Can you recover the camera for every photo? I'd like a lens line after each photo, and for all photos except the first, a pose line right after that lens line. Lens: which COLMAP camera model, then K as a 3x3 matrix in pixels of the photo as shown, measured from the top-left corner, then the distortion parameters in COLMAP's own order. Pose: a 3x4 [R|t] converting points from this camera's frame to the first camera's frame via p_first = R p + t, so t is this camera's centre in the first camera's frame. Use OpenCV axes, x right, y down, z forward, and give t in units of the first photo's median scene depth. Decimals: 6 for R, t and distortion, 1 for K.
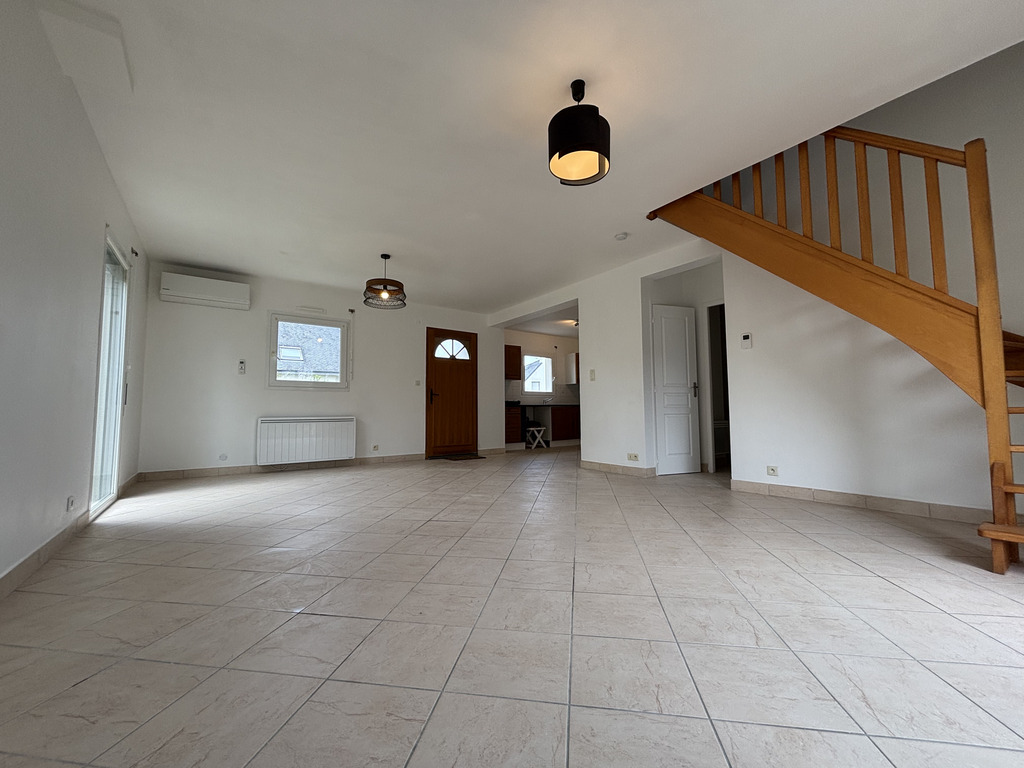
lens RADIAL K [[414.2, 0, 513.2], [0, 414.2, 385.5], [0, 0, 1]] dist [-0.004079, 0.002189]
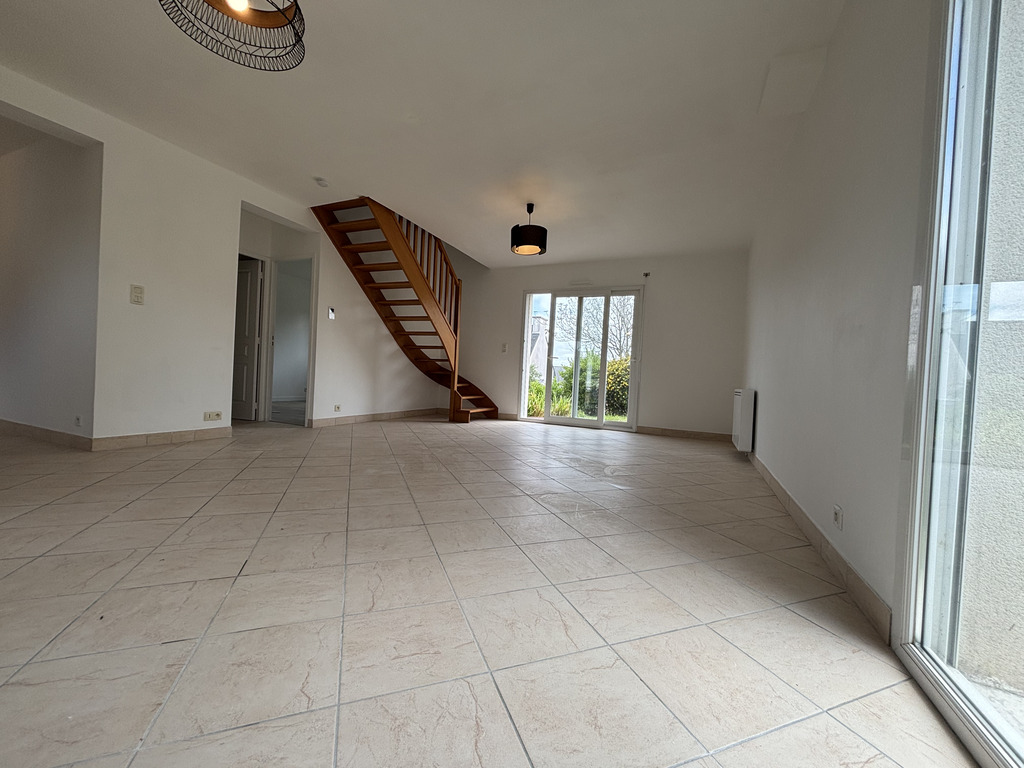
lens RADIAL K [[414.2, 0, 513.7], [0, 414.2, 382.6], [0, 0, 1]] dist [-0.004079, 0.002189]
pose [[-0.501652, -0.033988, 0.864402, -0.806530], [-0.107141, 0.993976, -0.023096, 0.075043], [-0.858409, -0.104199, -0.502271, 1.054449]]
